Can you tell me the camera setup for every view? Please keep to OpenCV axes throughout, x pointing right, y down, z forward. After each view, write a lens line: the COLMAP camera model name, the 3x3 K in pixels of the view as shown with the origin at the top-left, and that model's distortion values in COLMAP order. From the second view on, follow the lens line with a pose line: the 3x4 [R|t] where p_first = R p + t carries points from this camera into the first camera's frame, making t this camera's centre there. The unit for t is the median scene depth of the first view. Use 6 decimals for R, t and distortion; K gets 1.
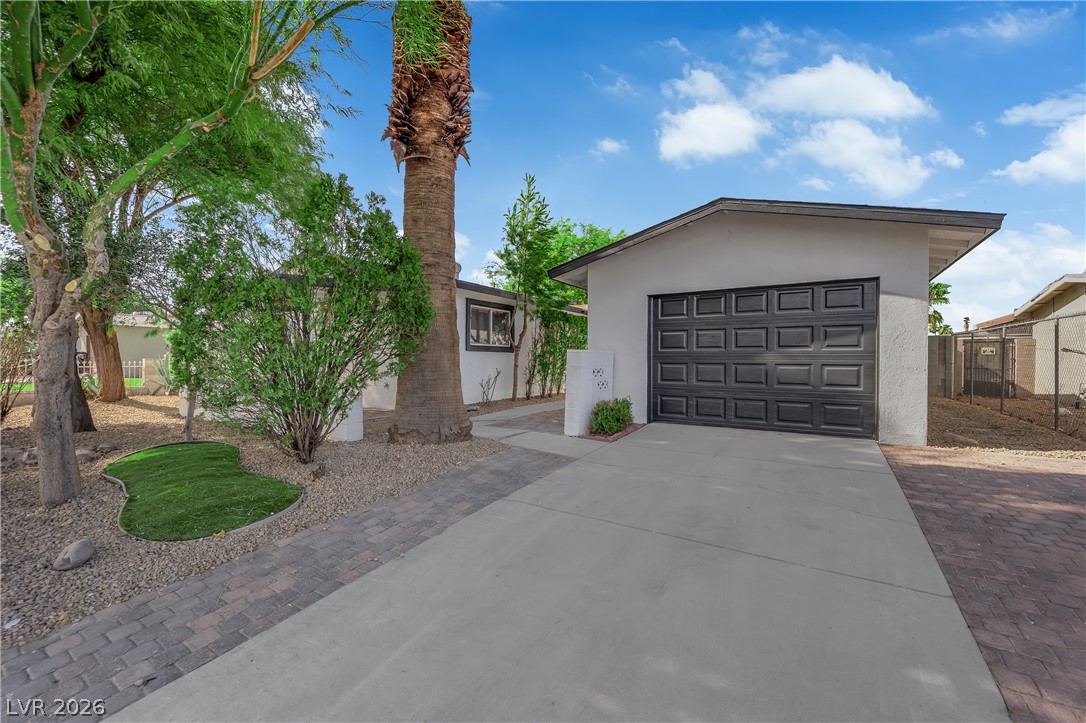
lens RADIAL K [[440.6, 0, 543.4], [0, 440.6, 361.2], [0, 0, 1]] dist [-0.013855, -0.001777]
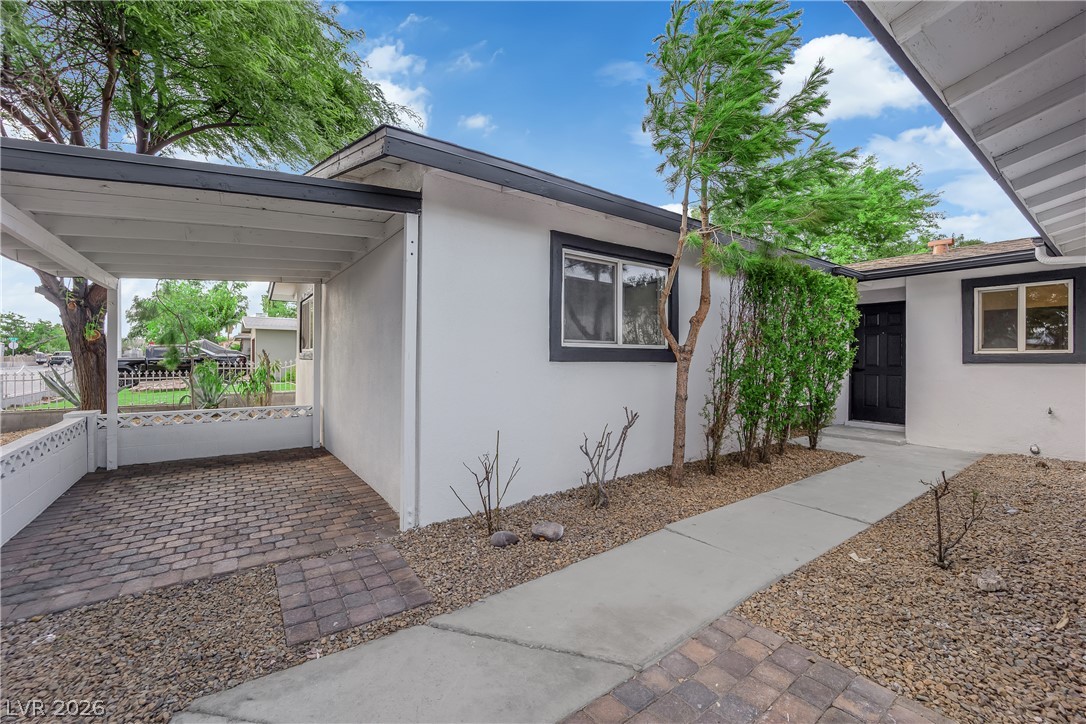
lens RADIAL K [[440.6, 0, 541.4], [0, 440.6, 361.6], [0, 0, 1]] dist [-0.013855, -0.001777]
pose [[0.927852, 0.000254, -0.372949, -0.029118], [-0.000094, 1.000000, 0.000447, -0.020680], [0.372949, -0.000379, 0.927852, 0.551682]]
